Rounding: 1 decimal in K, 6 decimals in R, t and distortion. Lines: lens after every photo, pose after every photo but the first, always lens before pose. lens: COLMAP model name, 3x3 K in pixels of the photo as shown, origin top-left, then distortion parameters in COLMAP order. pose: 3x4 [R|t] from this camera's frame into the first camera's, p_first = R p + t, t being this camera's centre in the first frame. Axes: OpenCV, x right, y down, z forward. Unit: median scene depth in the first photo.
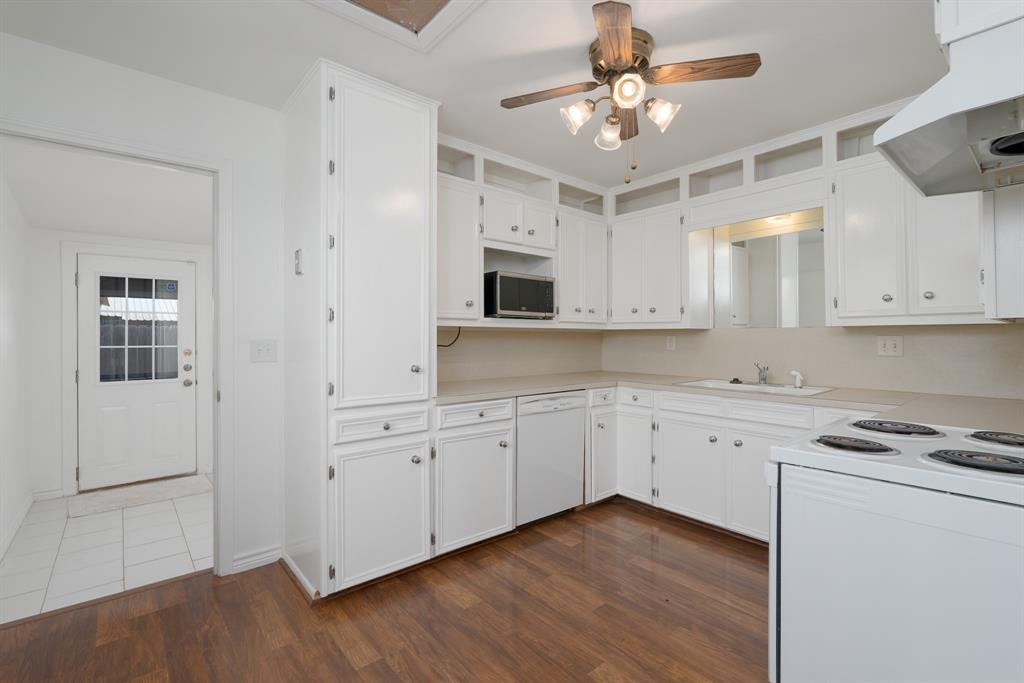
lens RADIAL K [[456.6, 0, 506.3], [0, 456.6, 341.5], [0, 0, 1]] dist [0.008533, 0.000216]
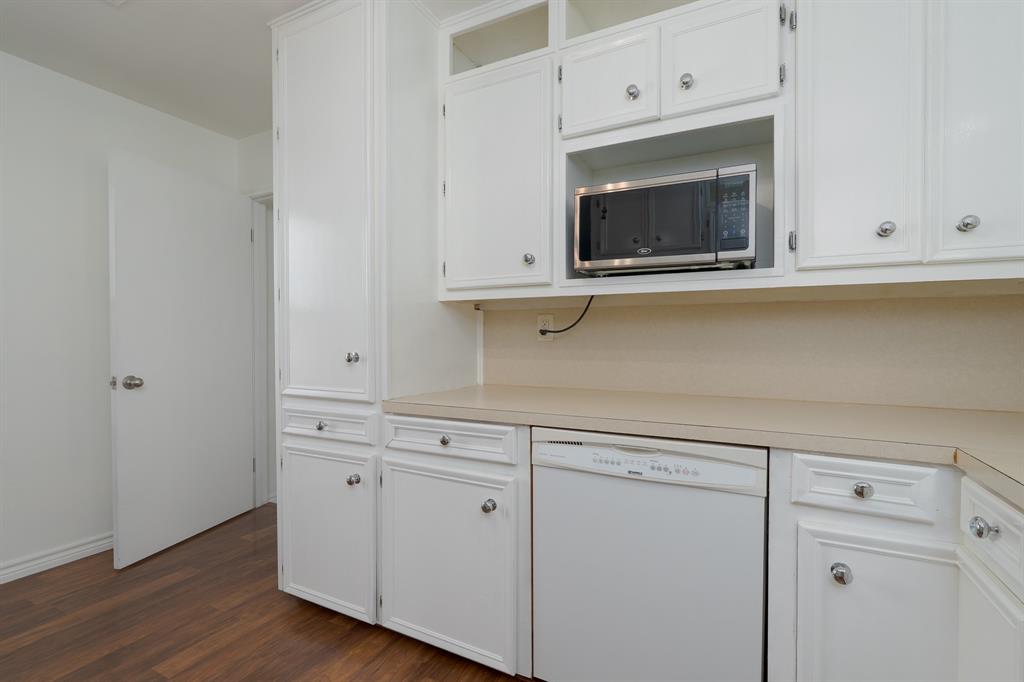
lens RADIAL K [[457.3, 0, 515.1], [0, 457.3, 345.9], [0, 0, 1]] dist [-0.002243, -0.000049]
pose [[0.401238, 0.013676, -0.915872, 0.448998], [-0.006958, 0.999905, 0.011882, 0.023715], [0.915948, 0.001605, 0.401295, 0.722872]]
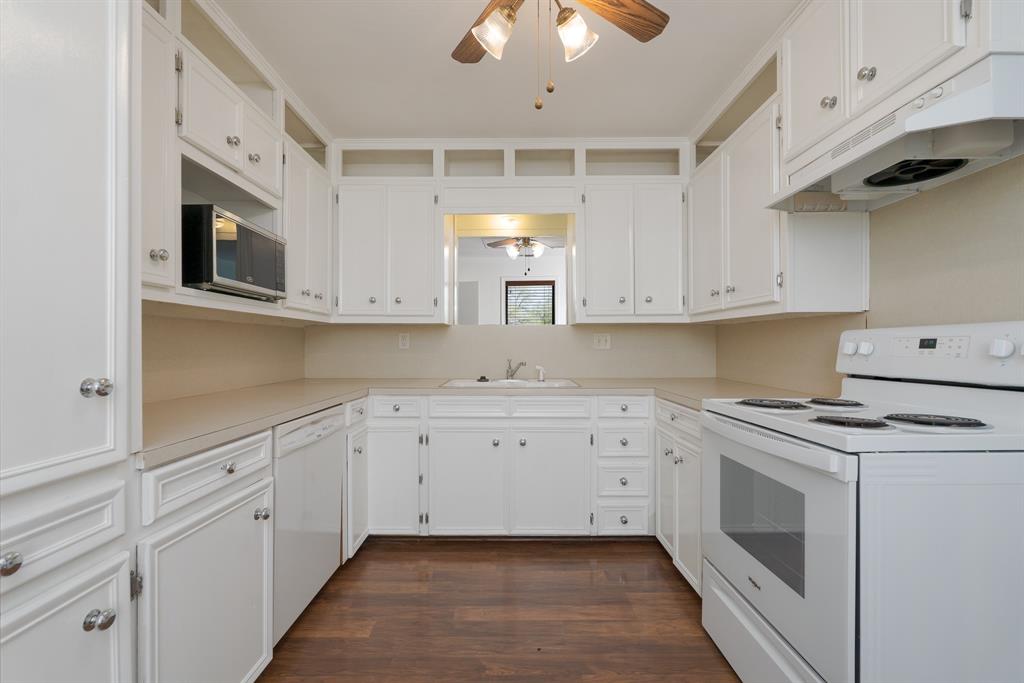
lens RADIAL K [[449.9, 0, 516.5], [0, 449.9, 348.2], [0, 0, 1]] dist [0.000152, 0.000154]
pose [[0.648314, -0.006855, 0.761343, -0.197246], [0.007080, 0.999971, 0.002975, 0.020834], [-0.761340, 0.003462, 0.648343, 0.364809]]
